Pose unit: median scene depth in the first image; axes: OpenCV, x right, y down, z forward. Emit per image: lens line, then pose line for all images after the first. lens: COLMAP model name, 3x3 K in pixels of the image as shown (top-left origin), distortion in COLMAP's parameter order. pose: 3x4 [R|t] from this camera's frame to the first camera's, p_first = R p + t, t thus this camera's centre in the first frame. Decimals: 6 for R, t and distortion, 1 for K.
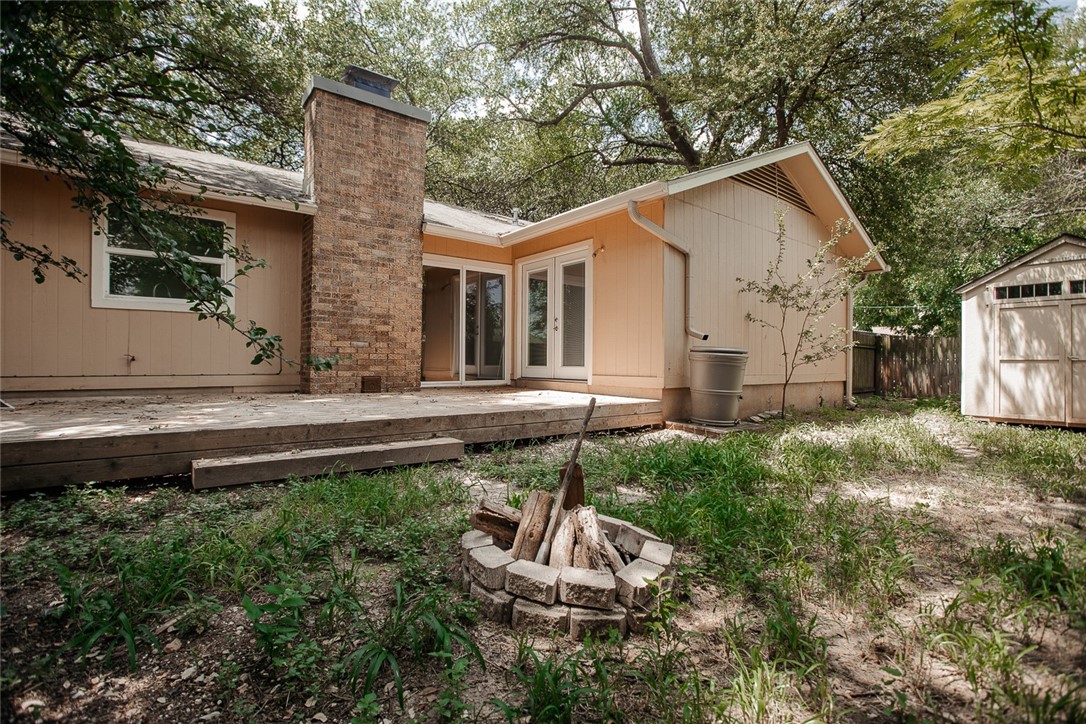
lens RADIAL K [[519.1, 0, 539.5], [0, 519.1, 362.5], [0, 0, 1]] dist [-0.037606, 0.003339]
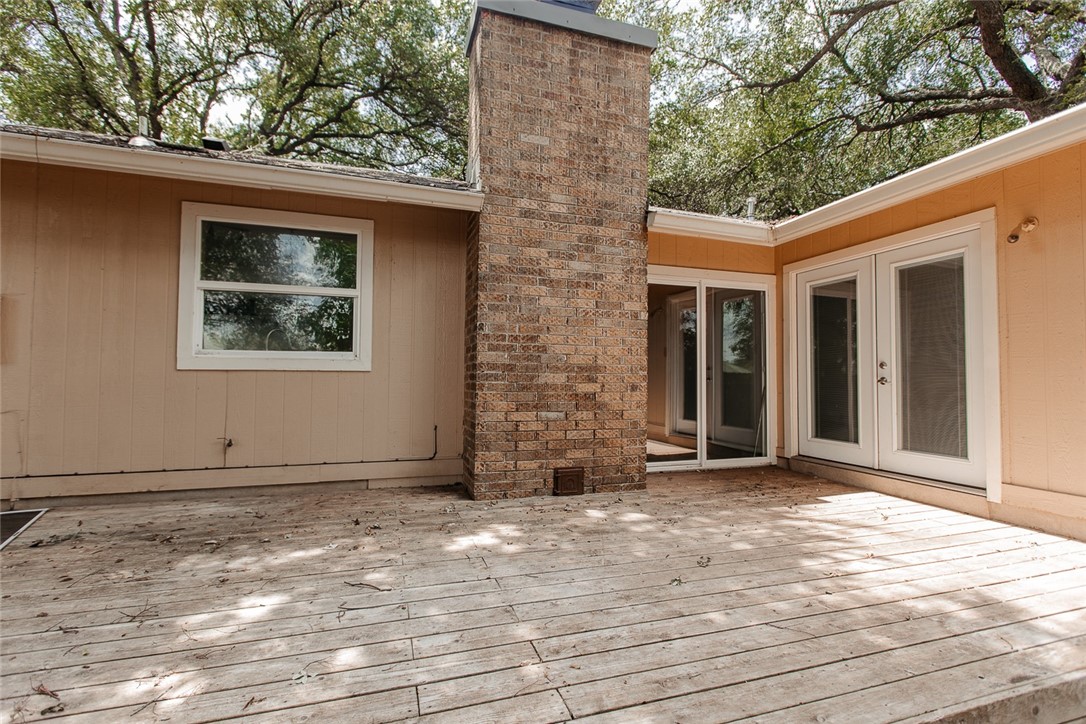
lens RADIAL K [[476.7, 0, 541.7], [0, 476.7, 361.4], [0, 0, 1]] dist [0.000766, -0.001109]
pose [[0.945603, -0.010651, -0.325147, -0.170580], [0.001414, 0.999589, -0.028631, -0.082443], [0.325319, 0.026614, 0.945230, 0.451919]]
